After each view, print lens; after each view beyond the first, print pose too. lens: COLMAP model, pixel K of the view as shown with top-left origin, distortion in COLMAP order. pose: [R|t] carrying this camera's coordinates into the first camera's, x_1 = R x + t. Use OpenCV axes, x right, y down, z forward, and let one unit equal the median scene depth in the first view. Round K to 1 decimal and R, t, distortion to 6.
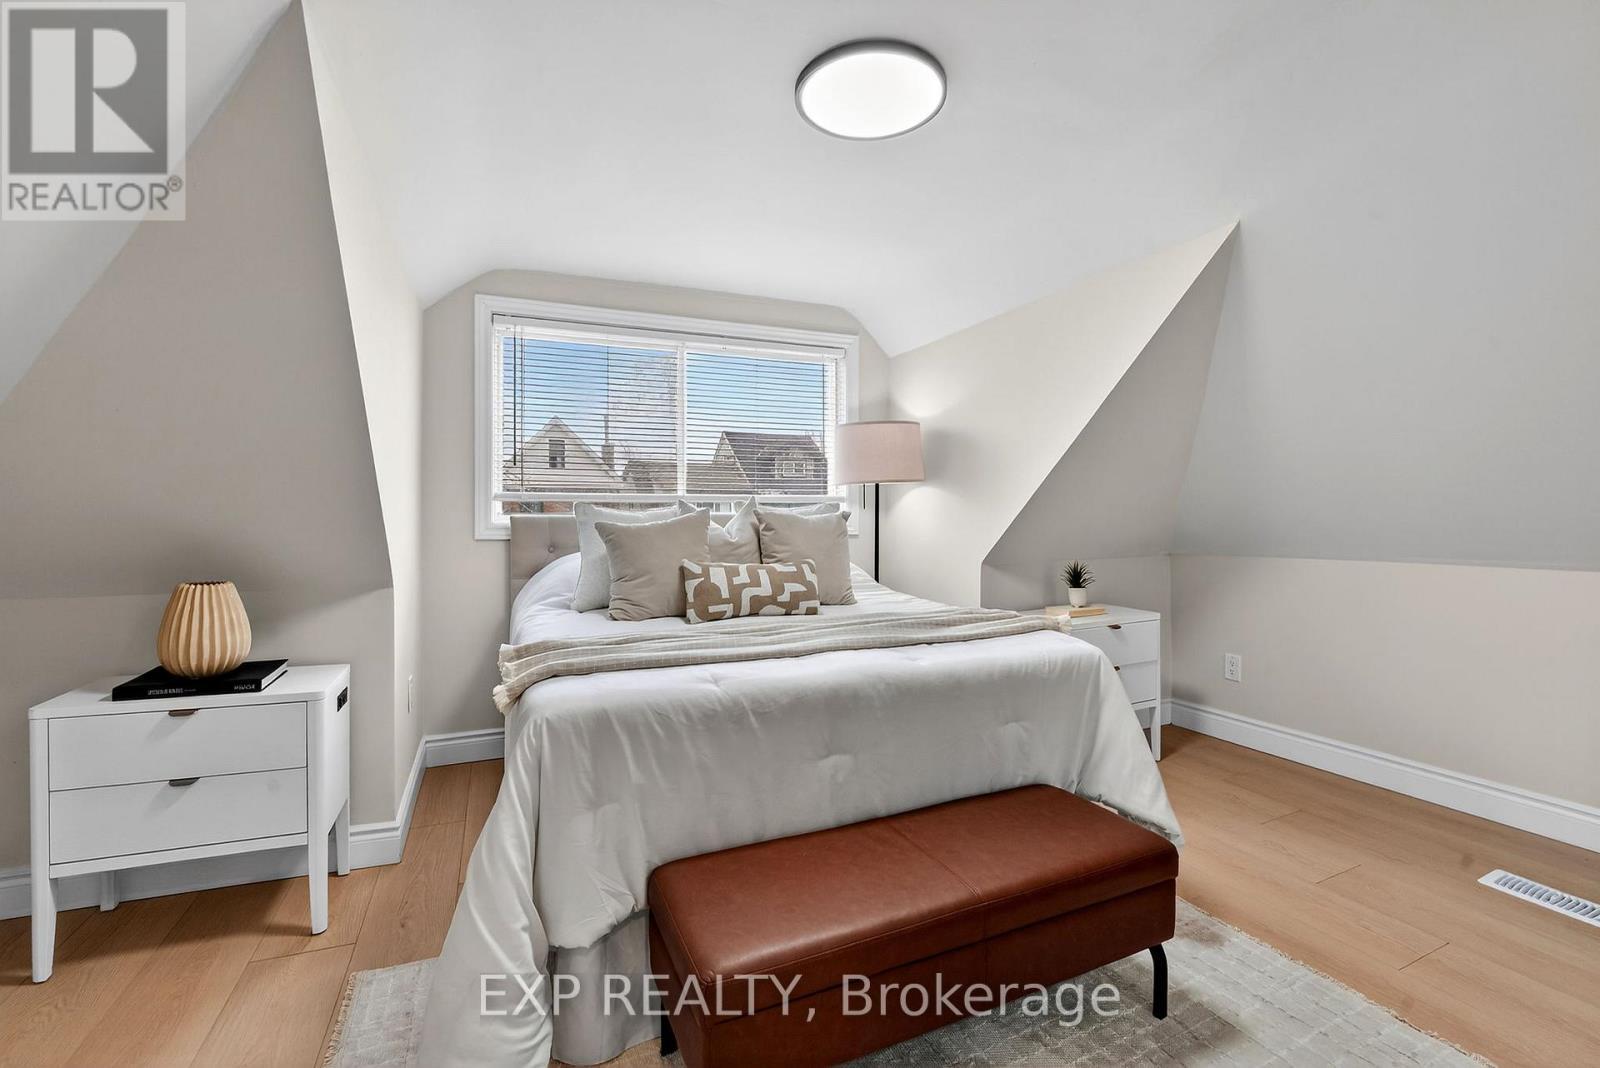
lens RADIAL K [[673.8, 0, 760.7], [0, 673.8, 506.8], [0, 0, 1]] dist [-0.011656, -0.002069]
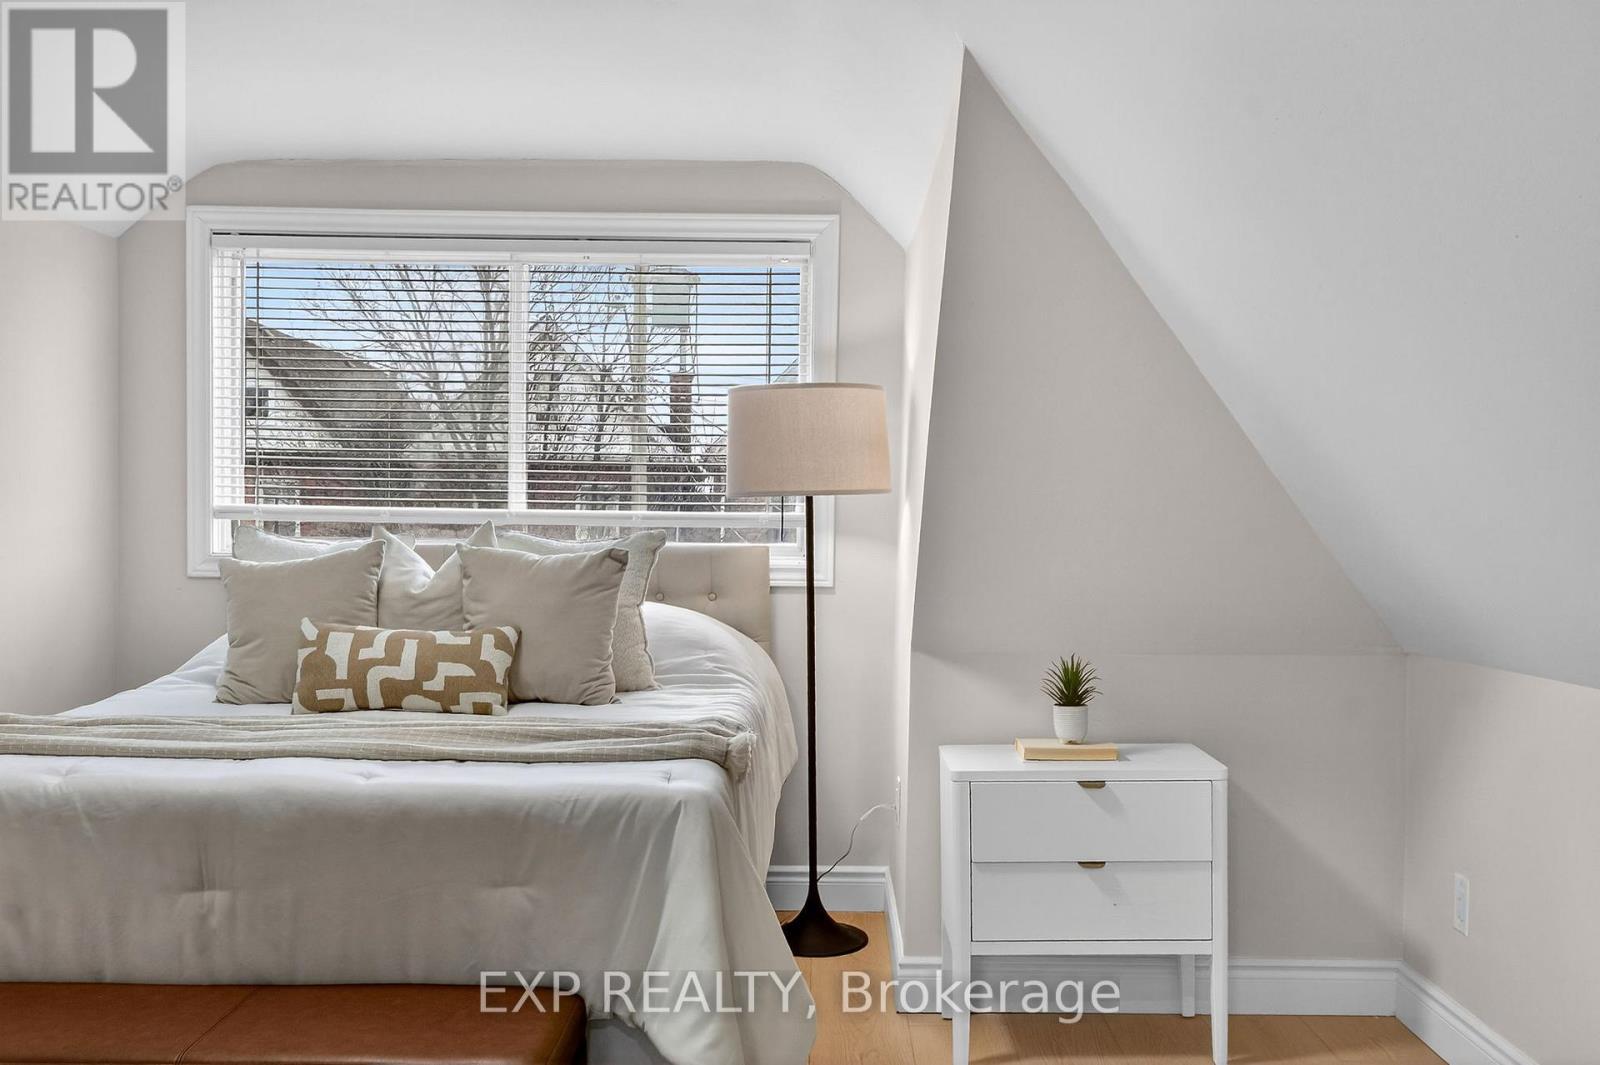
lens RADIAL K [[1507.9, 0, 806.2], [0, 1507.9, 532.5], [0, 0, 1]] dist [0.006614, 0.000000]
pose [[0.923221, 0.019938, -0.383753, 0.916886], [-0.011681, 0.999648, 0.023835, -0.048546], [0.384093, -0.017523, 0.923128, -0.188178]]
